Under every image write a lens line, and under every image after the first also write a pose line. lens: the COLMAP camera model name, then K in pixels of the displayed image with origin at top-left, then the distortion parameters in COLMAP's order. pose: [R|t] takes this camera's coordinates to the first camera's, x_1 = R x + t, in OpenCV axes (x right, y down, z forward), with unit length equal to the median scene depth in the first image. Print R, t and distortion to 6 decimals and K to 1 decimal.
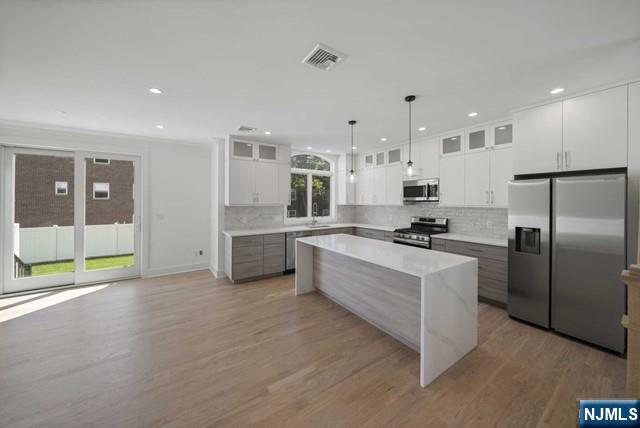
lens RADIAL K [[228.3, 0, 319.7], [0, 228.3, 200.6], [0, 0, 1]] dist [-0.001239, -0.000106]
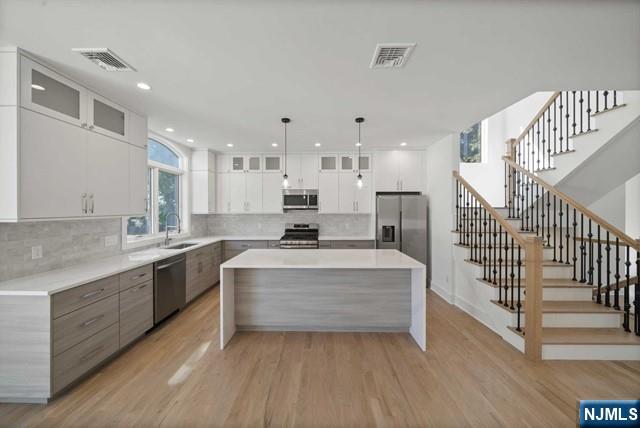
lens RADIAL K [[224.2, 0, 318.7], [0, 224.2, 209.0], [0, 0, 1]] dist [-0.002258, -0.000108]
pose [[0.571316, -0.003186, 0.820724, -0.402475], [-0.001048, 0.999989, 0.004612, -0.002918], [-0.820729, -0.003495, 0.571307, 0.323070]]
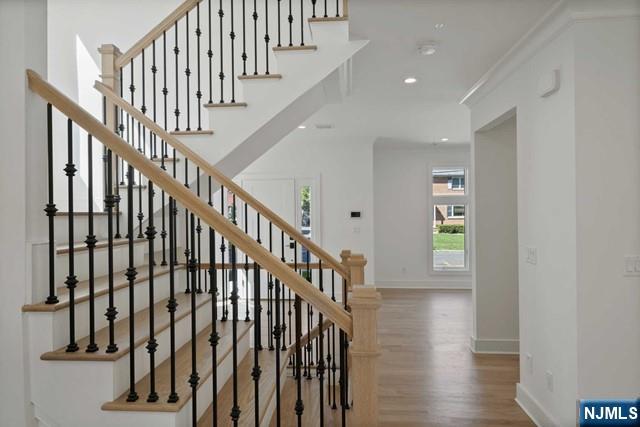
lens RADIAL K [[395.0, 0, 320.0], [0, 395.0, 213.5], [0, 0, 1]] dist [-0.006083, -0.001481]
pose [[-0.784746, 0.005063, 0.619797, 0.119516], [0.010816, 0.999926, 0.005526, -0.003897], [-0.619723, 0.011040, -0.784743, 0.507216]]
